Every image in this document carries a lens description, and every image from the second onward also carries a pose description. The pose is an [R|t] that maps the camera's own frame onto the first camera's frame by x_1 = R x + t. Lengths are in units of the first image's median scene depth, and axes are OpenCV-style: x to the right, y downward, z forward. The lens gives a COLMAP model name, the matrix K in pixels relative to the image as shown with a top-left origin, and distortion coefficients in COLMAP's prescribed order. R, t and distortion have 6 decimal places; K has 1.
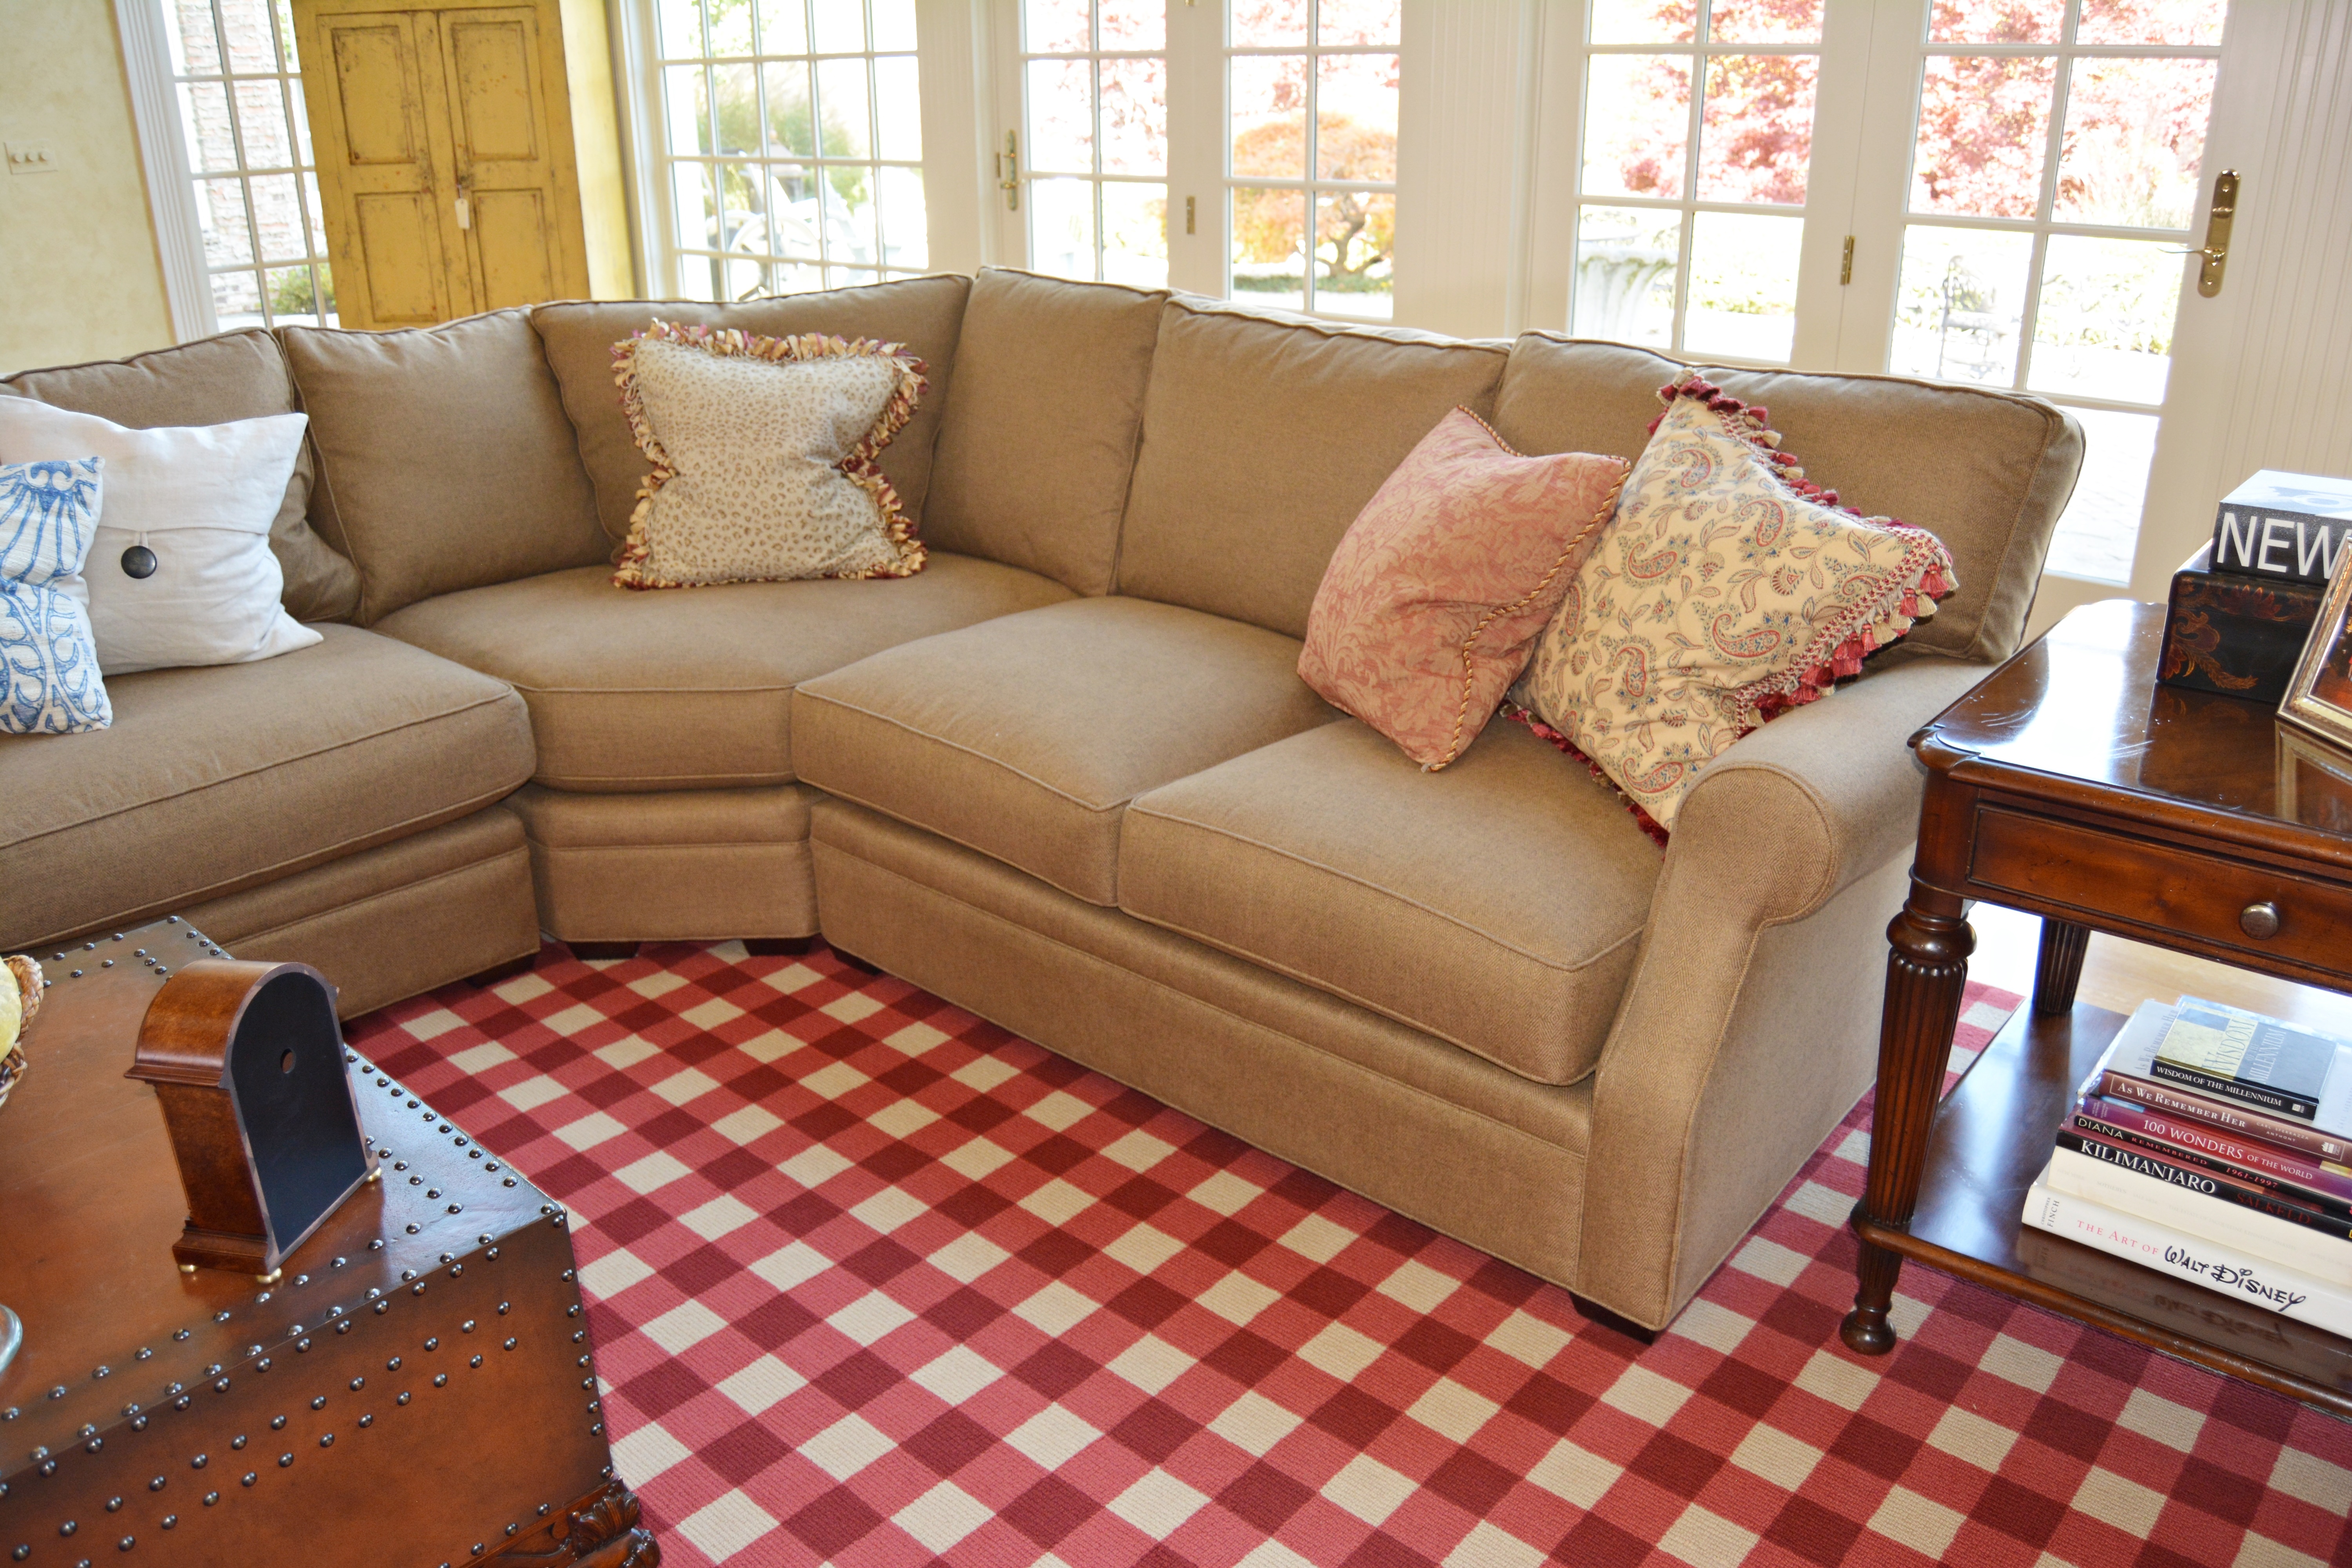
lens RADIAL K [[1846.0, 0, 1179.2], [0, 1846.0, 798.0], [0, 0, 1]] dist [-0.096468, 0.039483]
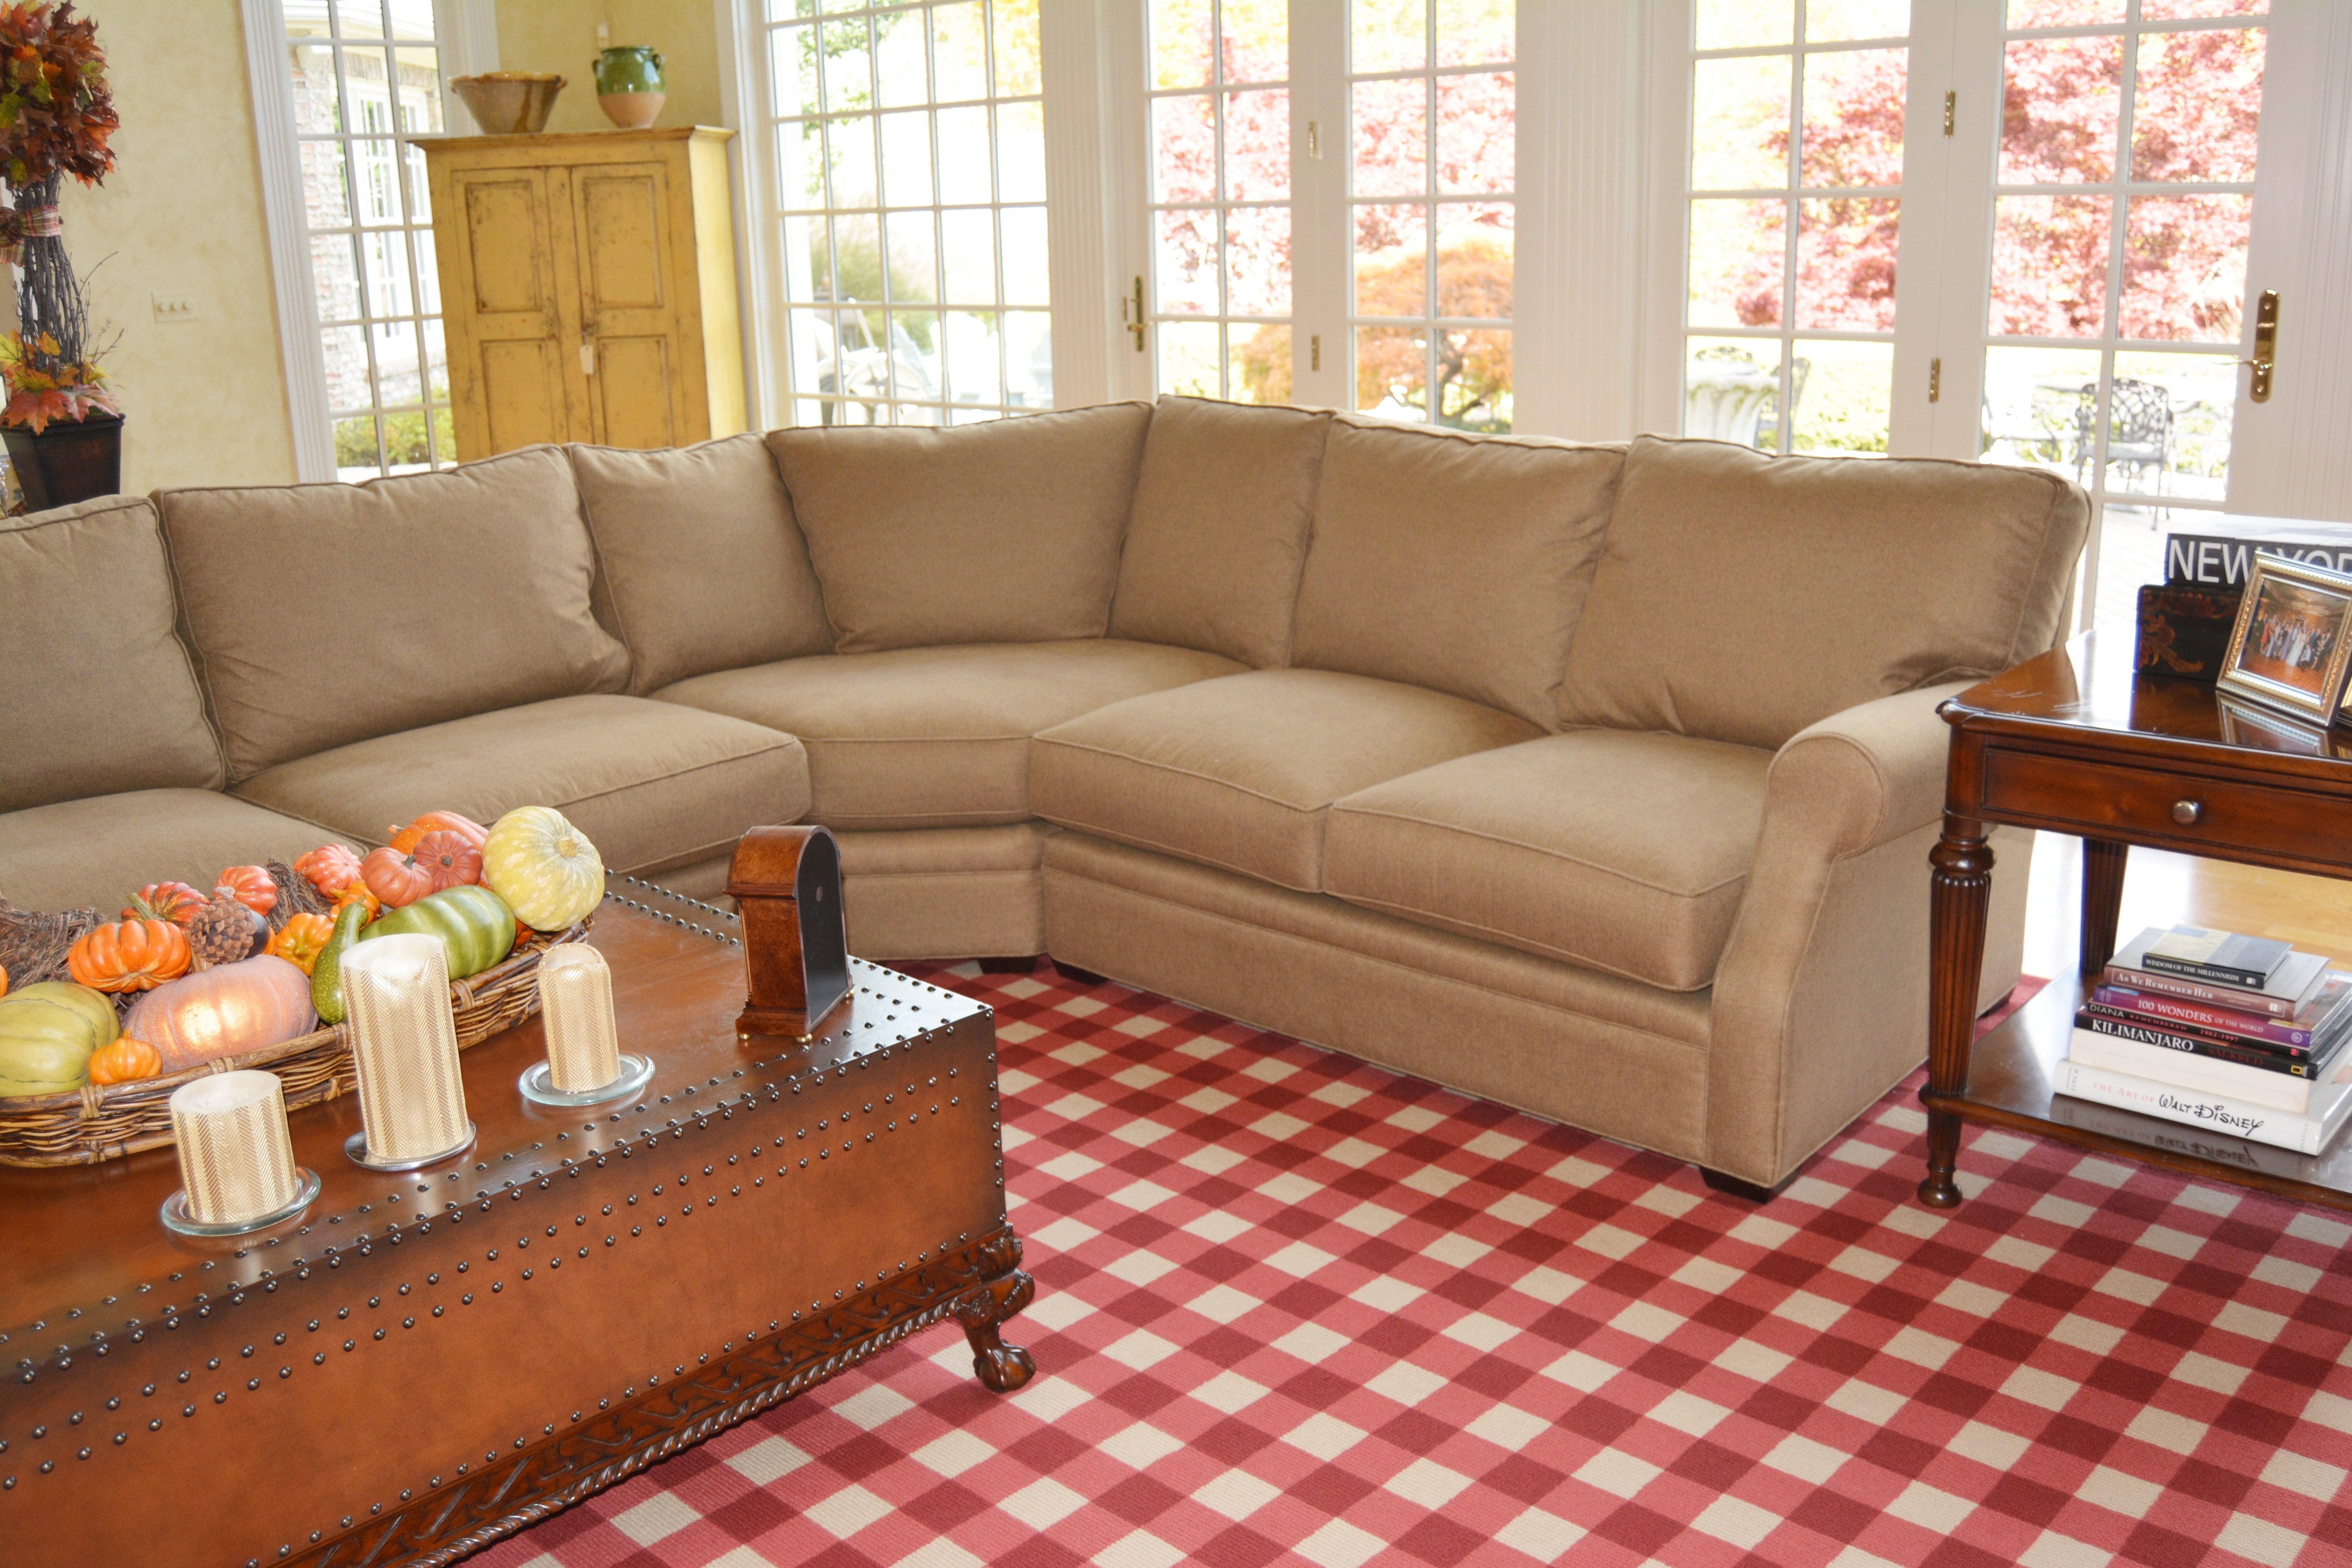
lens RADIAL K [[2131.3, 0, 1187.5], [0, 2131.3, 779.4], [0, 0, 1]] dist [-0.084267, 0.033415]
pose [[0.999587, -0.009514, -0.027099, -0.070302], [0.006323, 0.993289, -0.115488, 0.124399], [0.028016, 0.115269, 0.992939, -0.354100]]
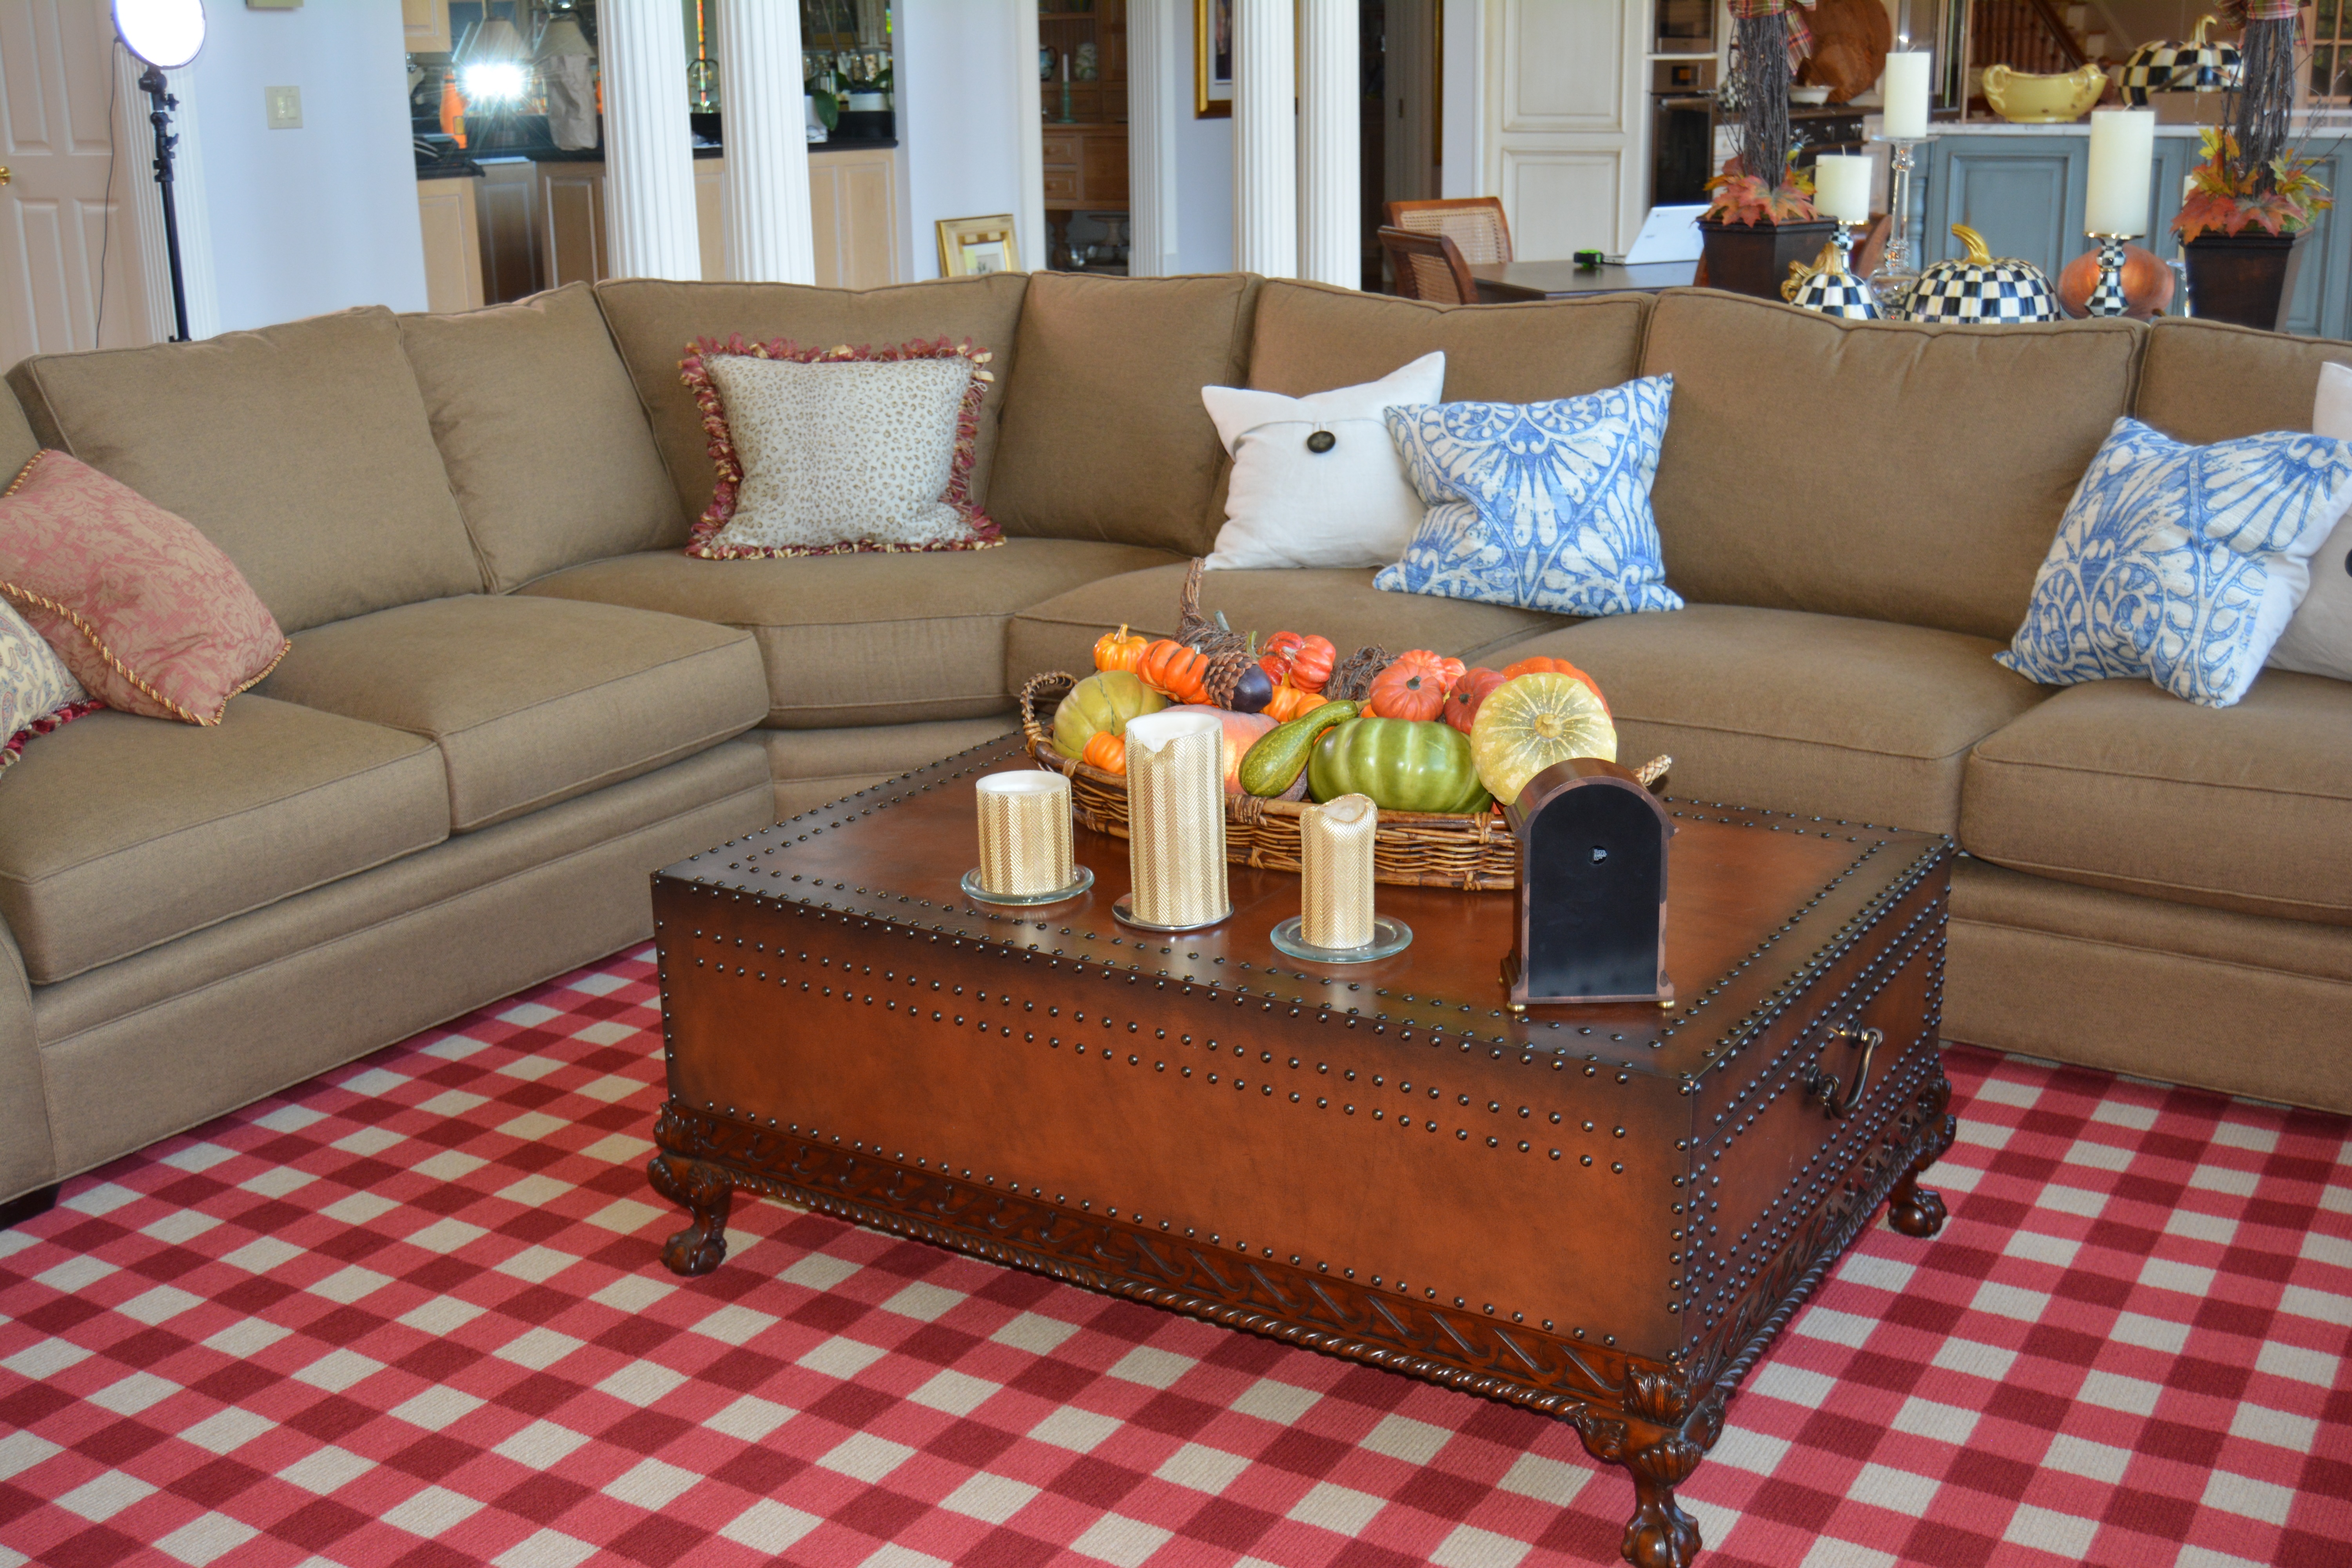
lens RADIAL K [[2526.1, 0, 1178.5], [0, 2526.1, 782.2], [0, 0, 1]] dist [-0.061715, 0.000000]
pose [[0.181285, 0.280274, -0.942646, 0.500379], [-0.353054, 0.913178, 0.203615, -0.069807], [0.917872, 0.295892, 0.264497, 0.137175]]
